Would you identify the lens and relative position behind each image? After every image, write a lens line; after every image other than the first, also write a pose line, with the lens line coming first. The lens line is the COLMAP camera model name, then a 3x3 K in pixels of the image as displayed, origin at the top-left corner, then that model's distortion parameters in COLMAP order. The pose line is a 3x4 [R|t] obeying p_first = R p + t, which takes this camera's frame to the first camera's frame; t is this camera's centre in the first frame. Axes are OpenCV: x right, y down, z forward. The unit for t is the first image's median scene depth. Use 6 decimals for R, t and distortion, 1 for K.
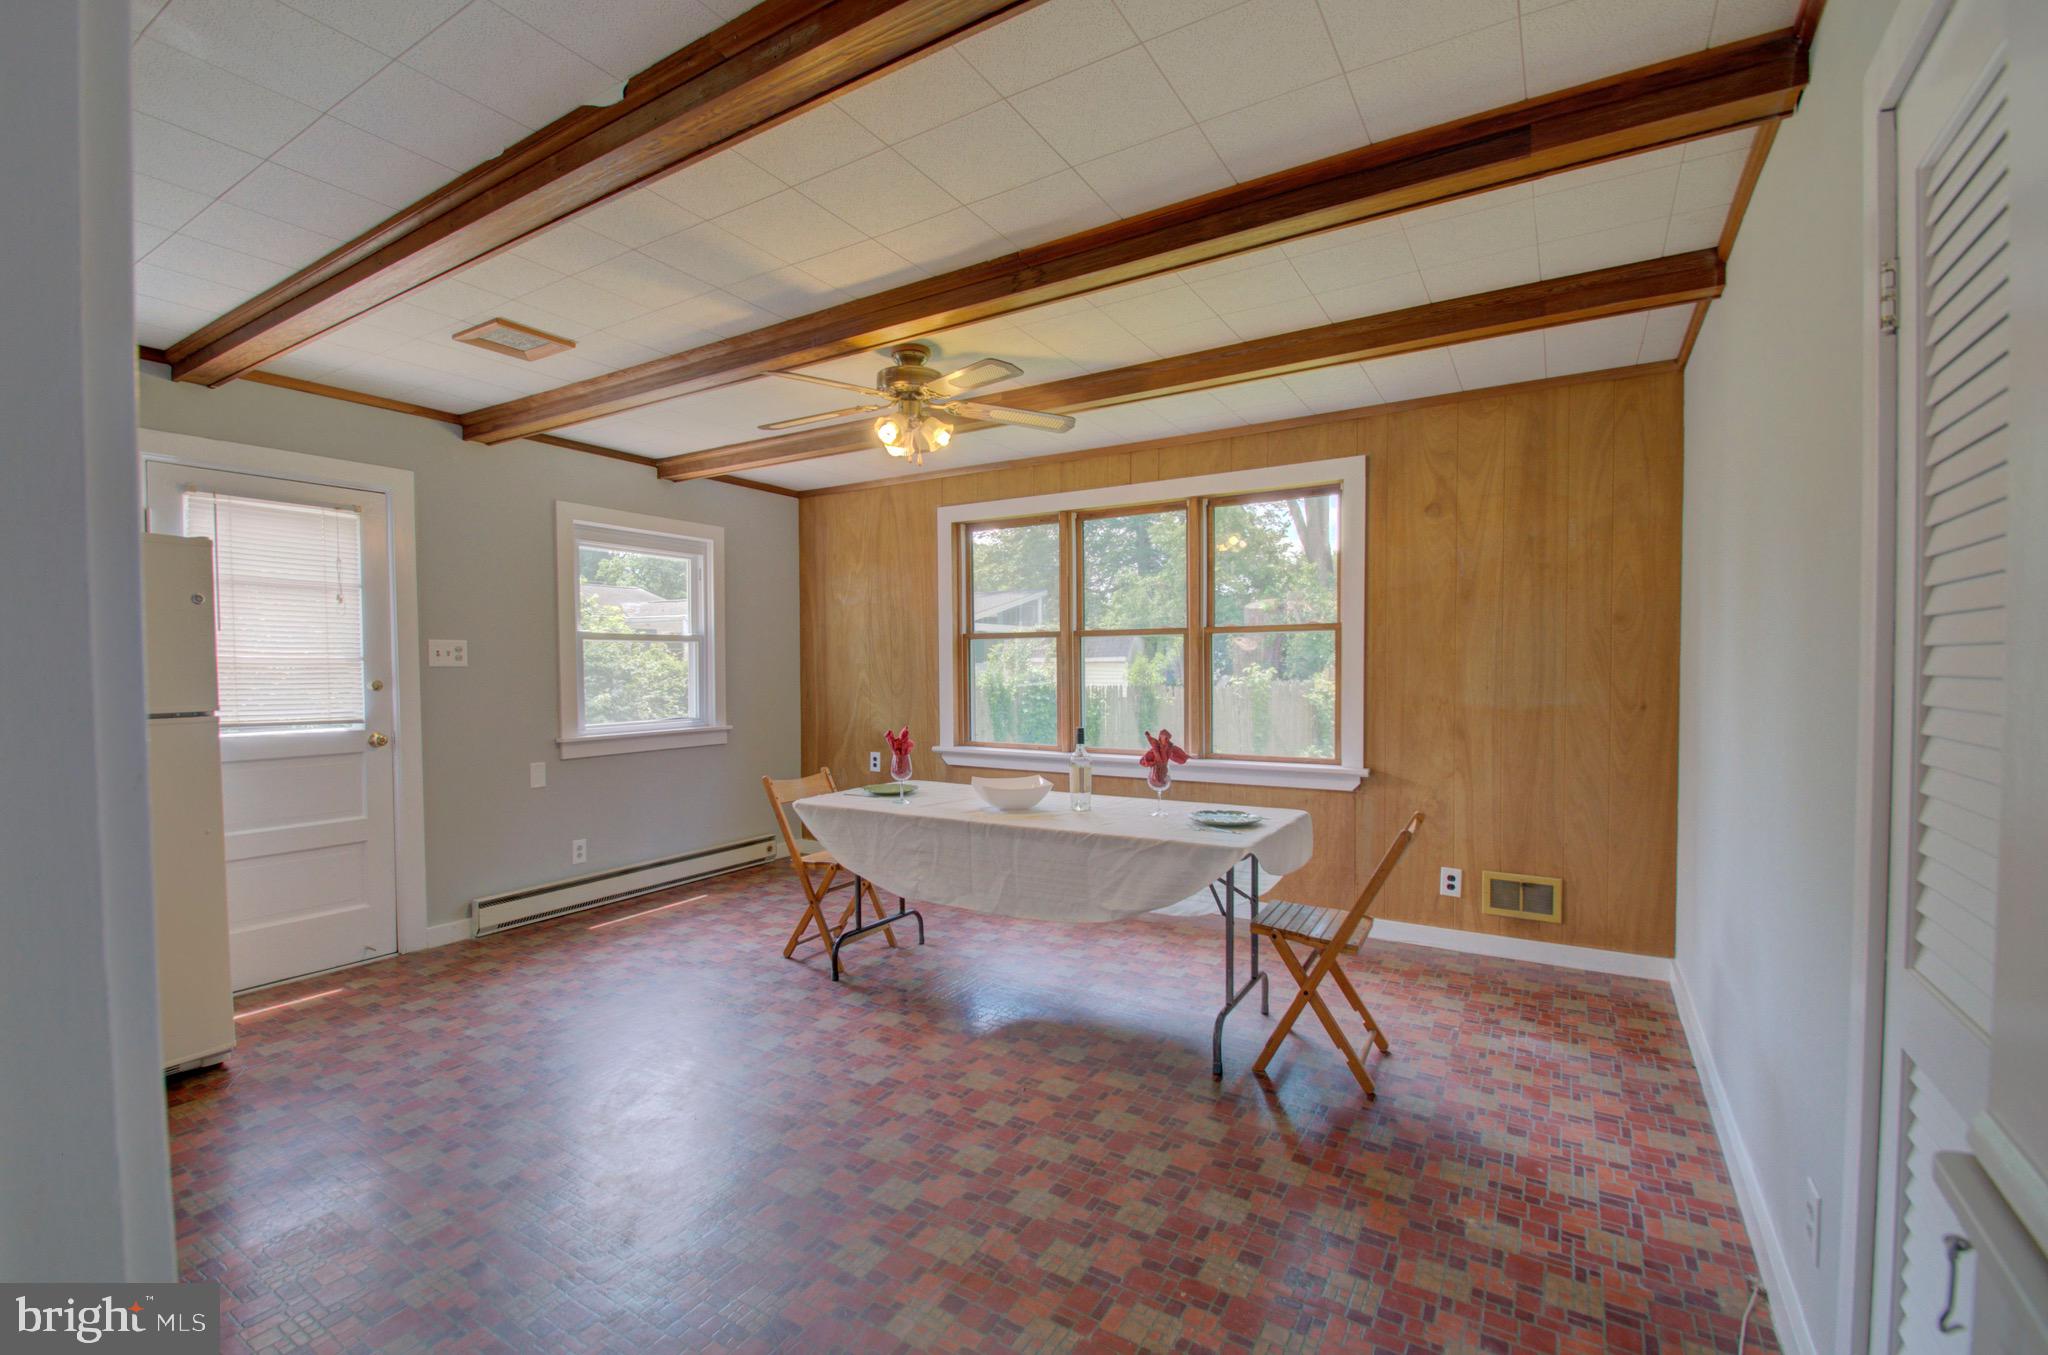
lens RADIAL K [[904.7, 0, 1024.0], [0, 904.7, 677.5], [0, 0, 1]] dist [0.002390, -0.013954]
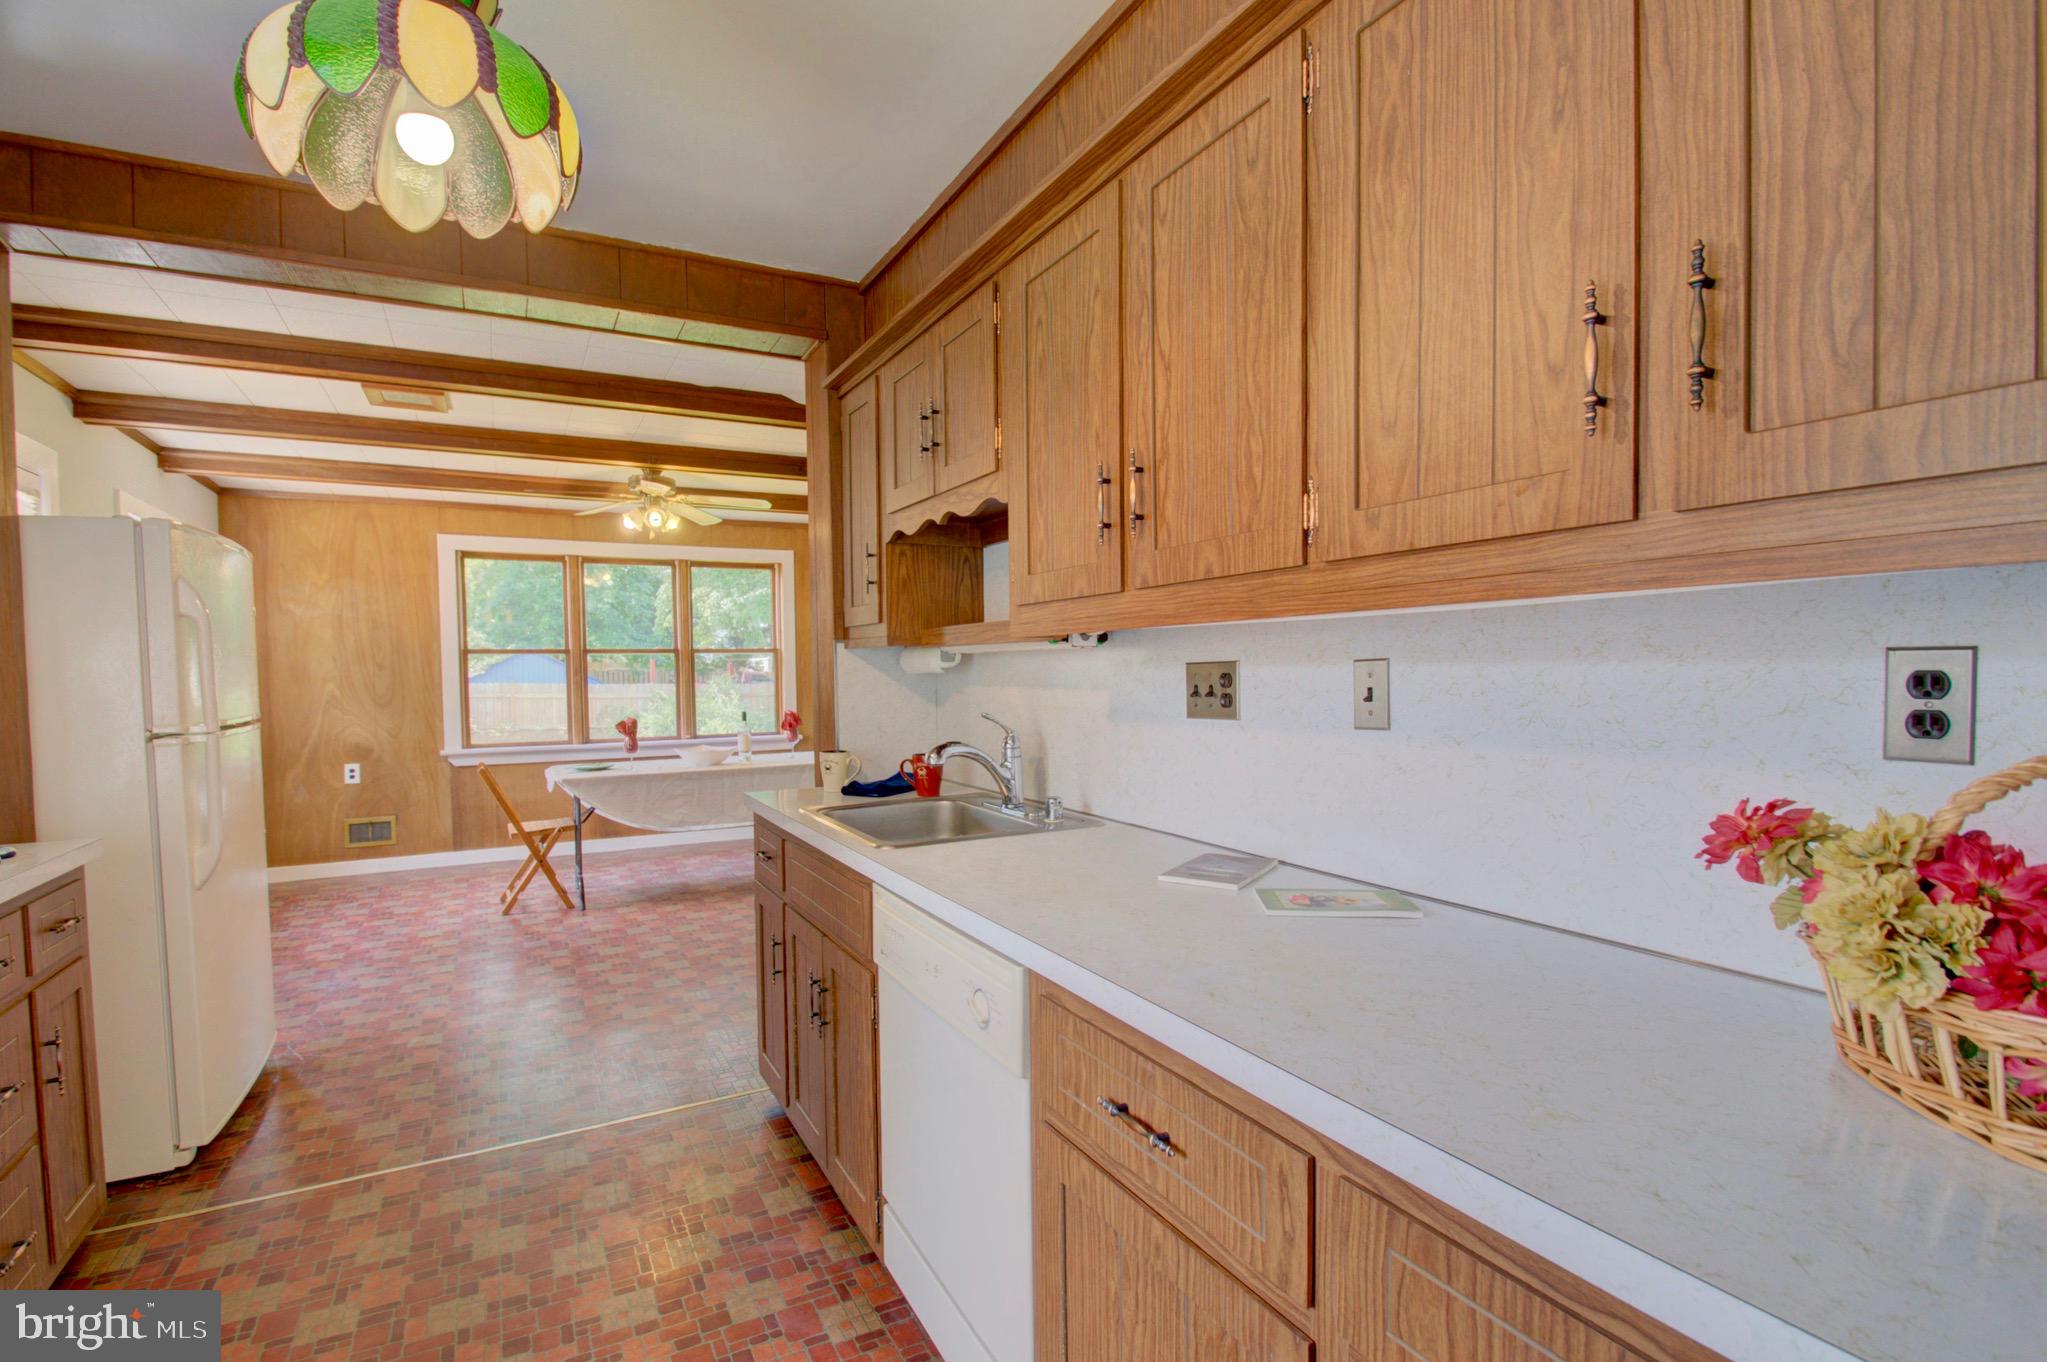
lens RADIAL K [[904.3, 0, 1023.5], [0, 904.3, 681.0], [0, 0, 1]] dist [0.002390, -0.013954]
pose [[0.484363, -0.011602, 0.874790, -0.693324], [0.022032, 0.999757, 0.001061, 0.005645], [-0.874590, 0.018759, 0.484501, -0.147982]]
